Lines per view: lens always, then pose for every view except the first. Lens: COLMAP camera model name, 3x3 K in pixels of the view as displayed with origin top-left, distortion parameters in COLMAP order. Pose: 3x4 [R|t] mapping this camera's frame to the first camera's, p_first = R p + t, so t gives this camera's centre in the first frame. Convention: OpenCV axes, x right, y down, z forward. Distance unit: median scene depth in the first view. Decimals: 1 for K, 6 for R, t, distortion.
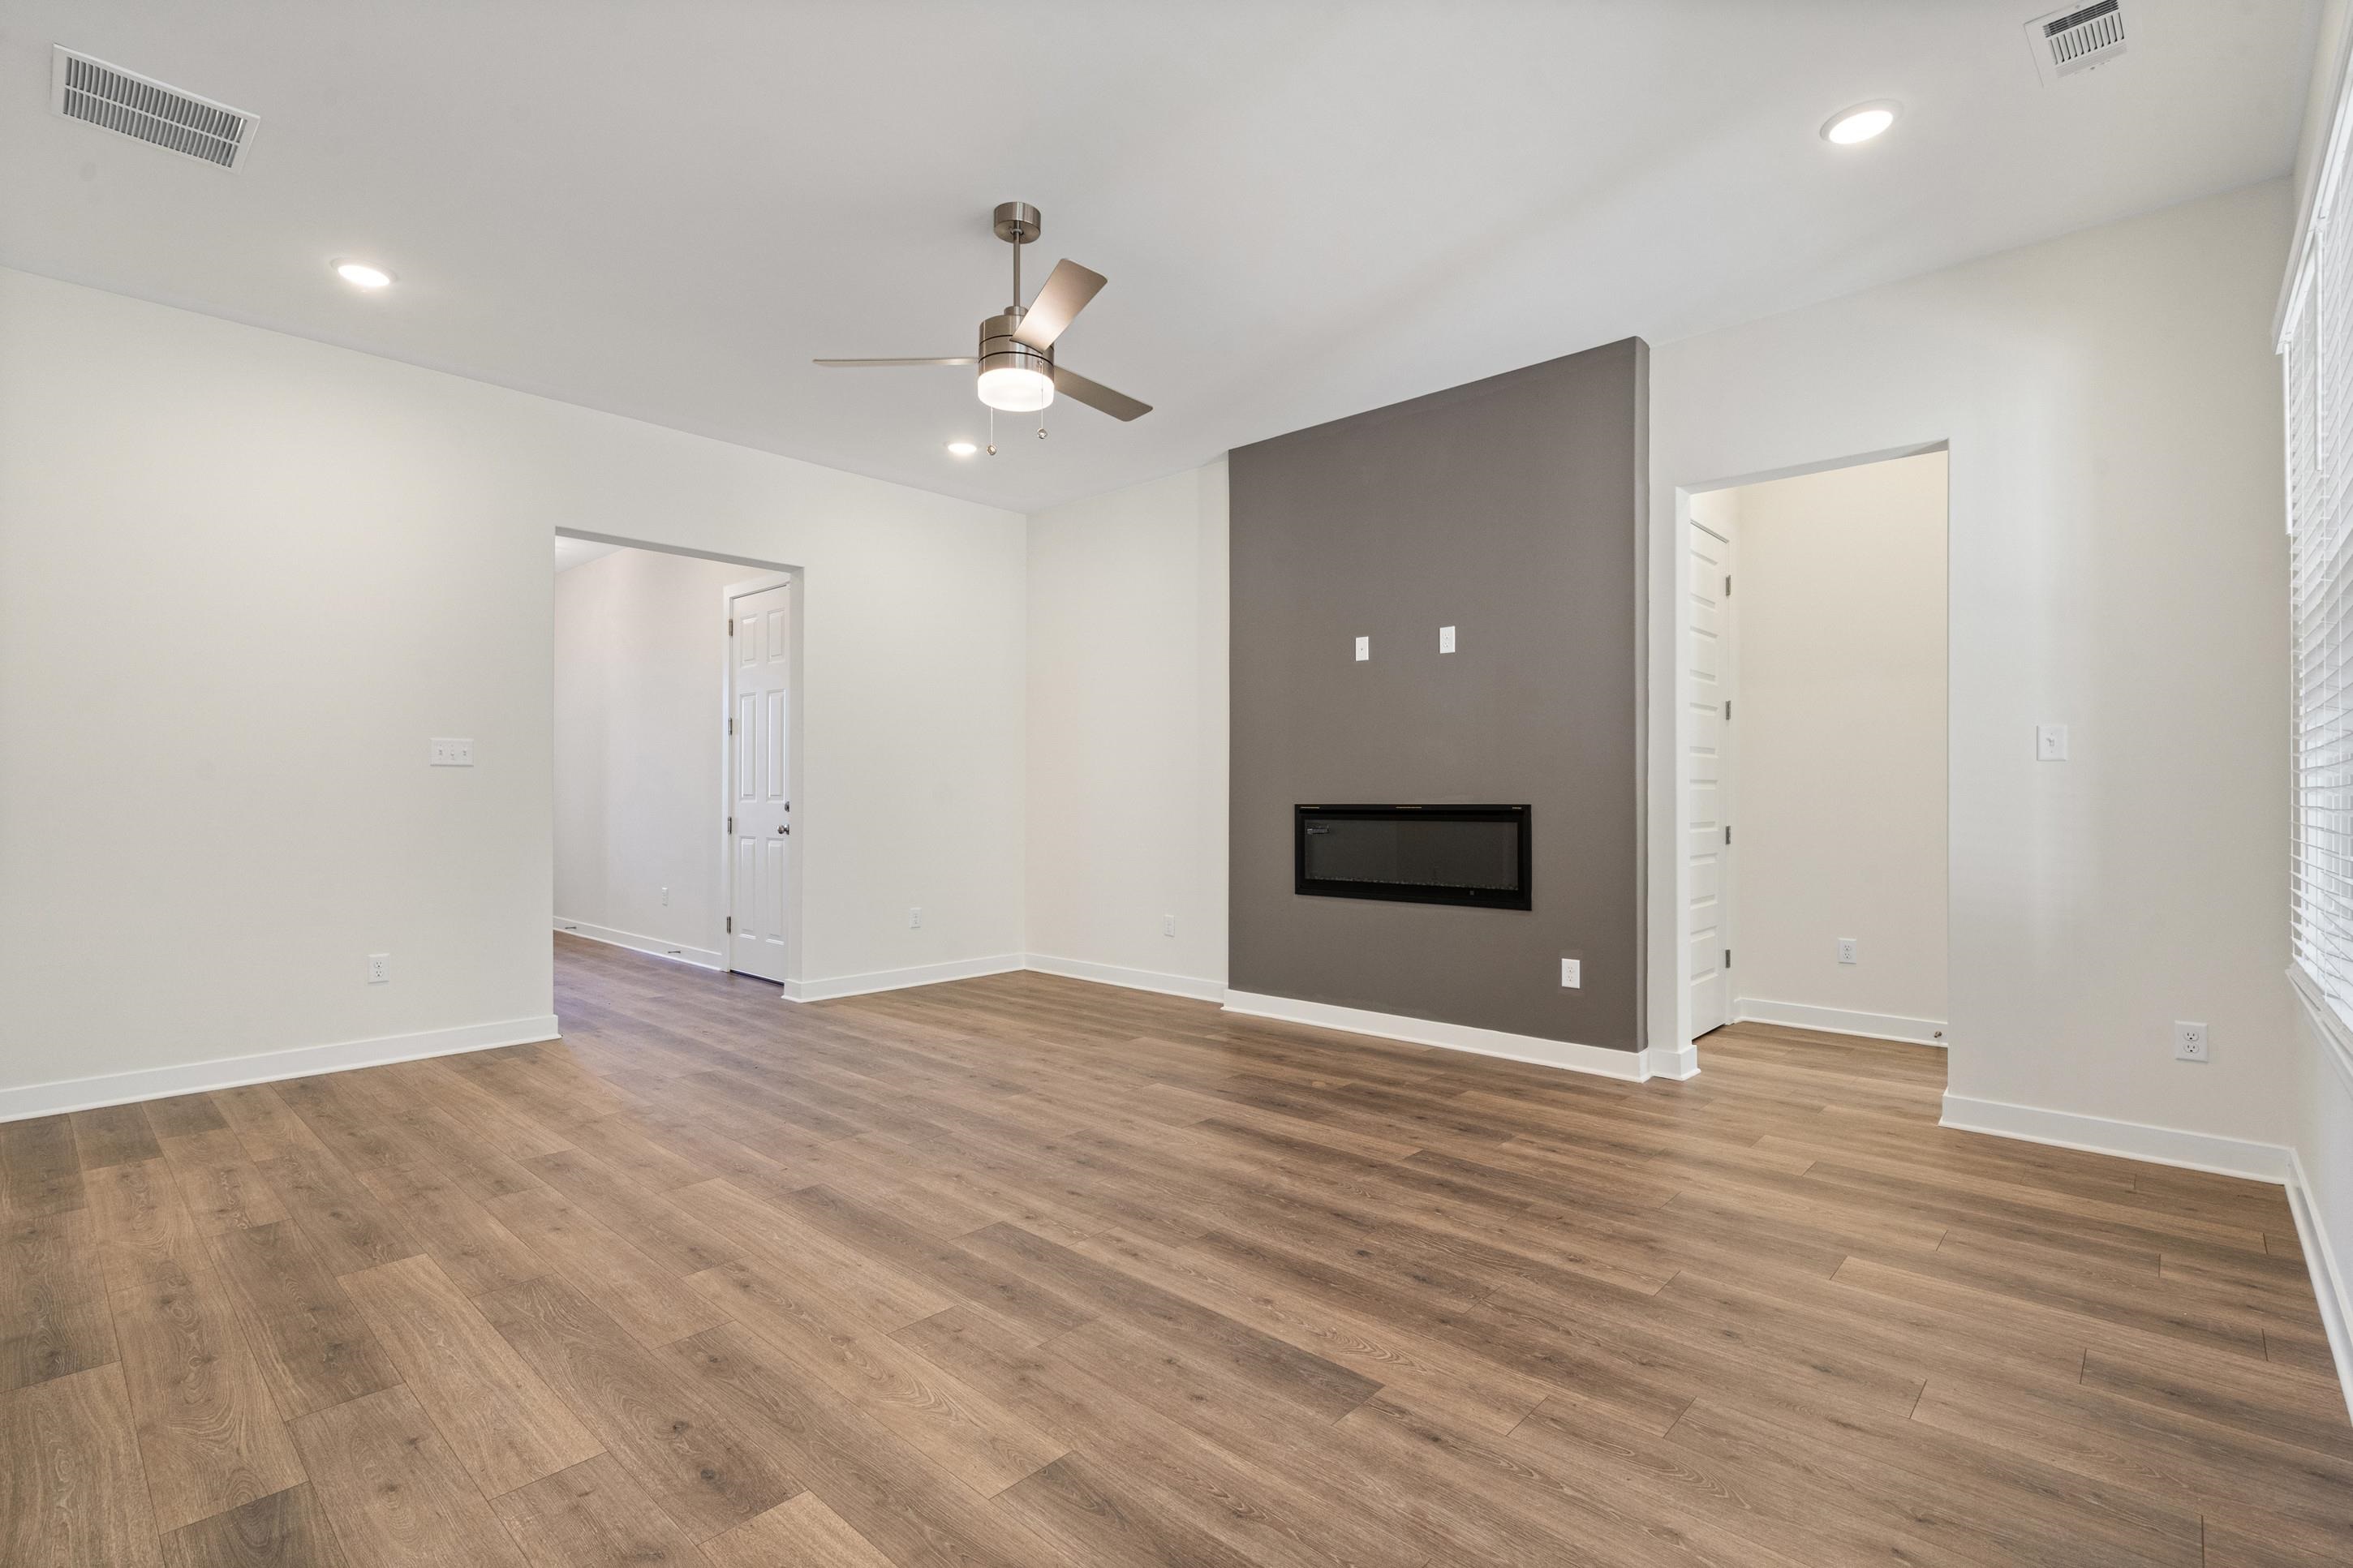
lens RADIAL K [[1084.5, 0, 1164.3], [0, 1084.5, 785.0], [0, 0, 1]] dist [0.026844, 0.000647]
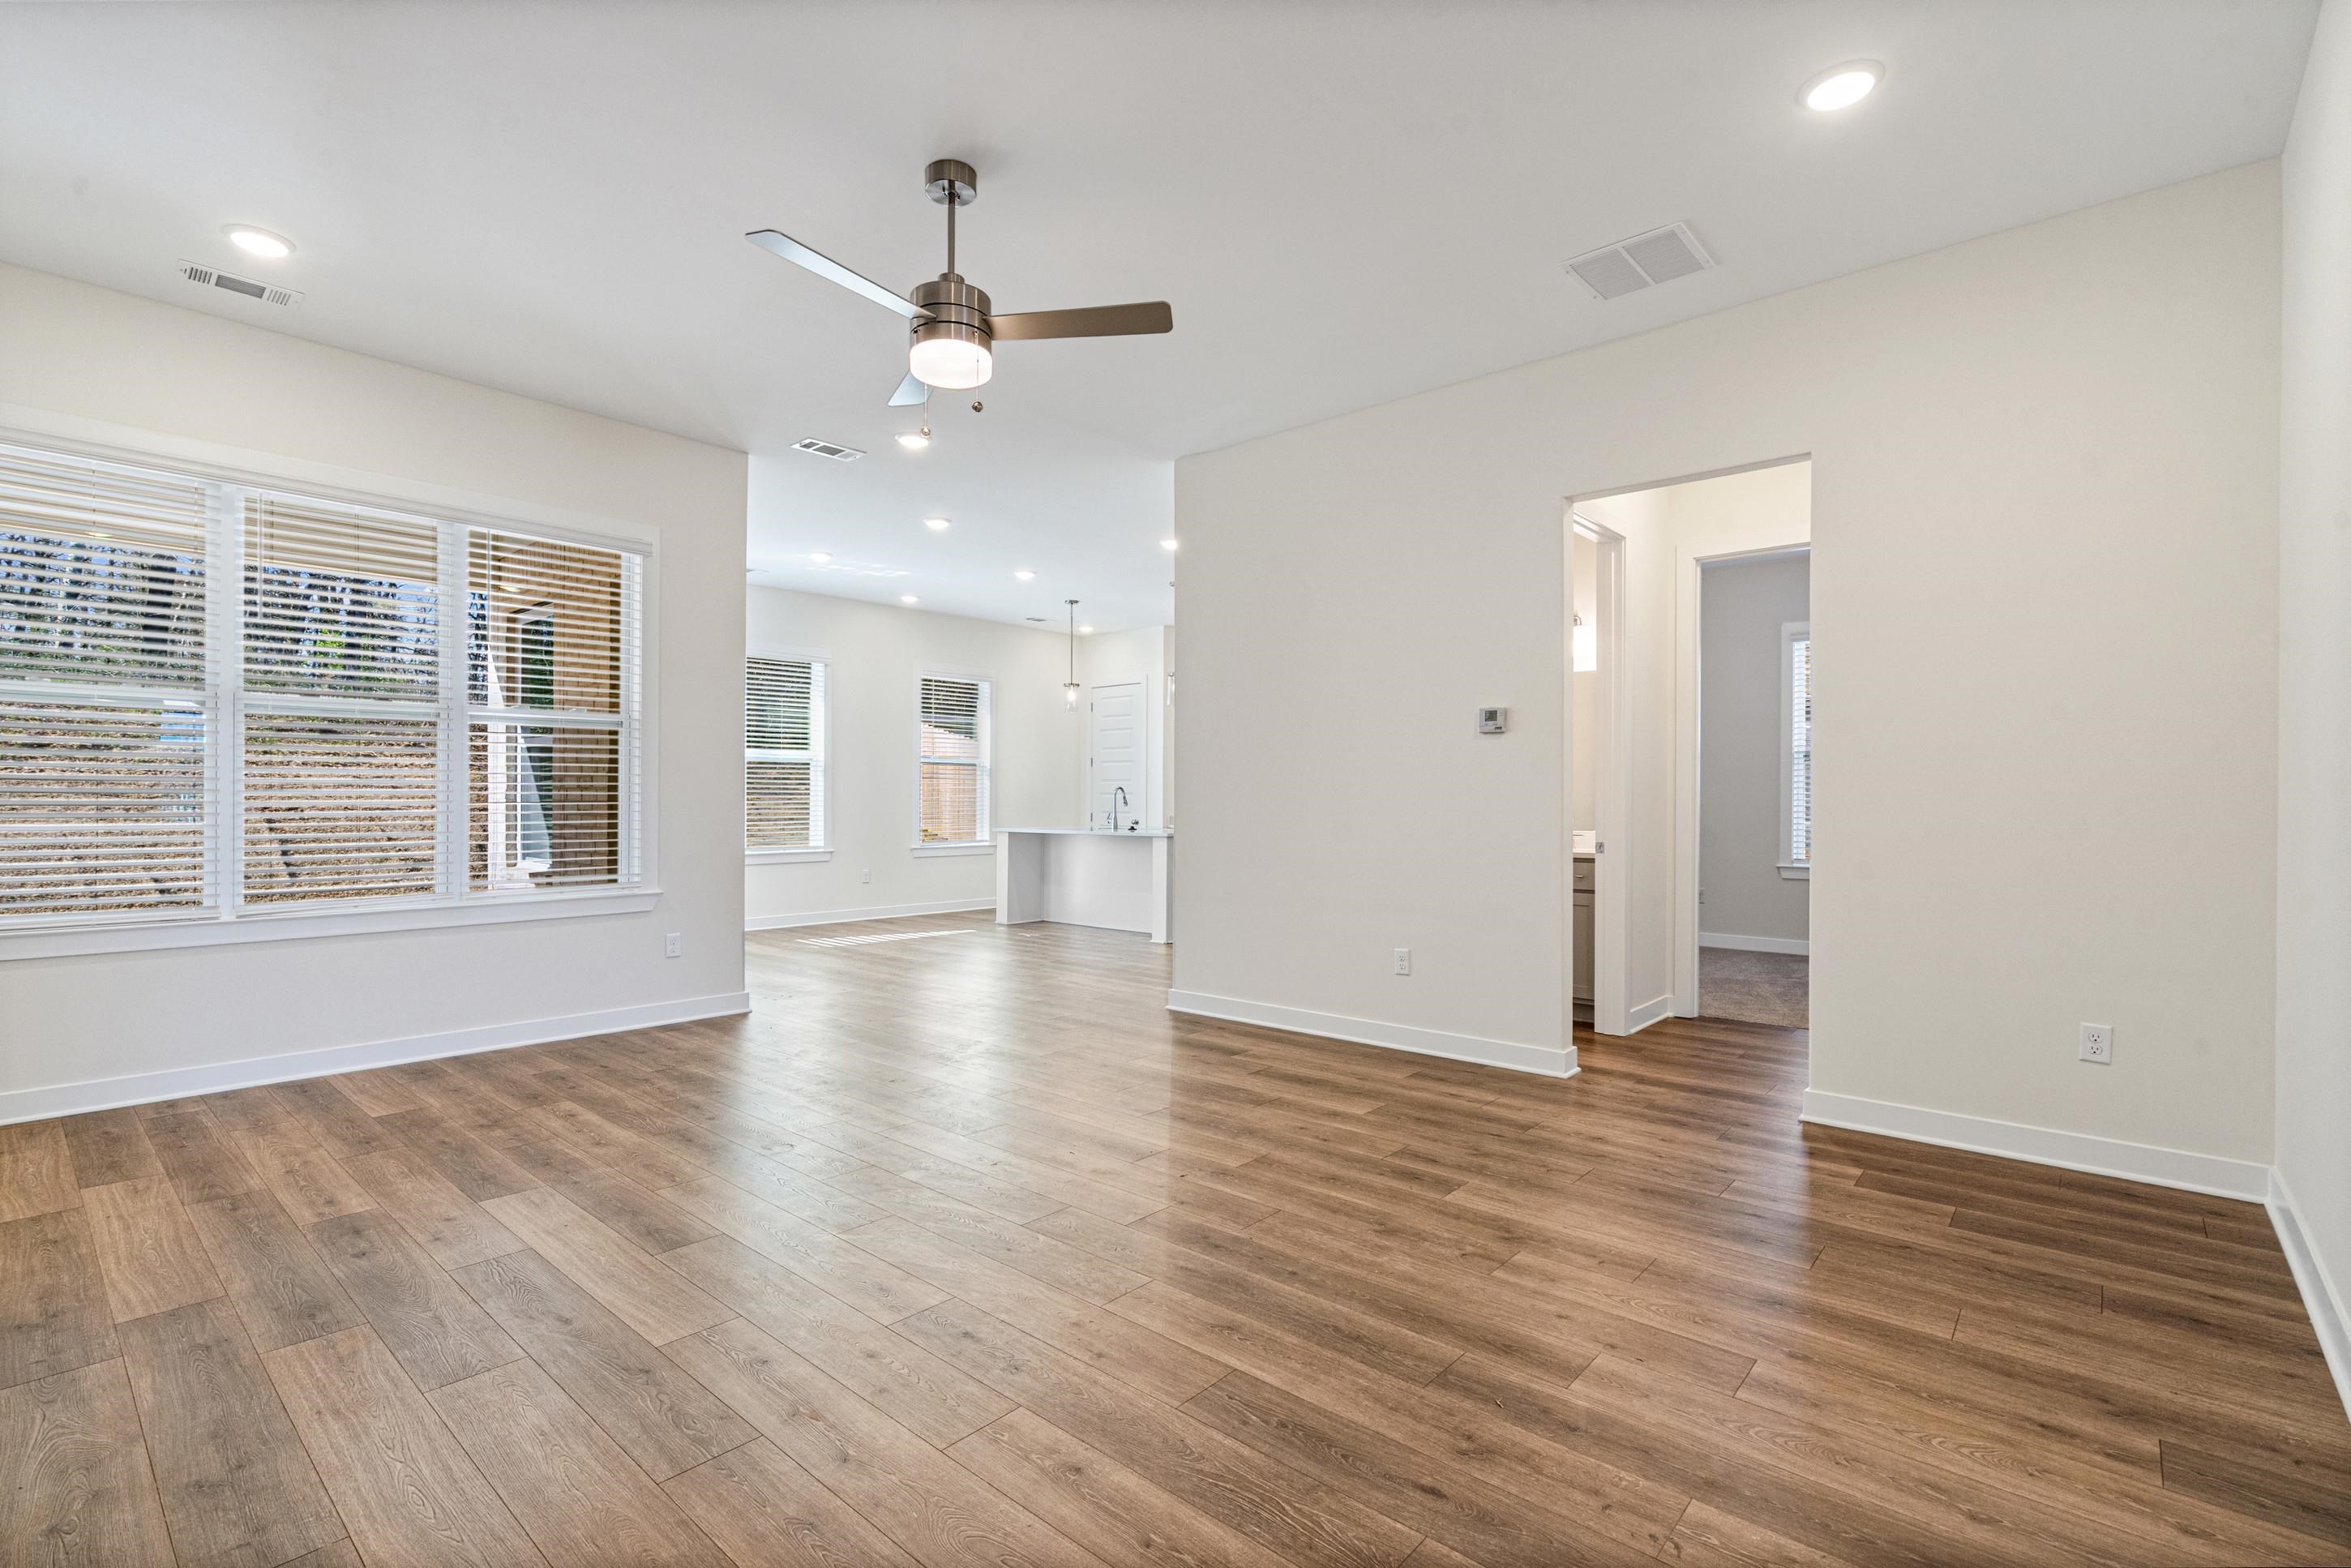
lens RADIAL K [[1083.8, 0, 1185.8], [0, 1083.8, 785.6], [0, 0, 1]] dist [0.026844, 0.000647]
pose [[-0.999221, -0.001781, -0.039433, -0.327536], [-0.000931, 0.999767, -0.021551, 0.018621], [0.039463, -0.021497, -0.998990, 2.097249]]
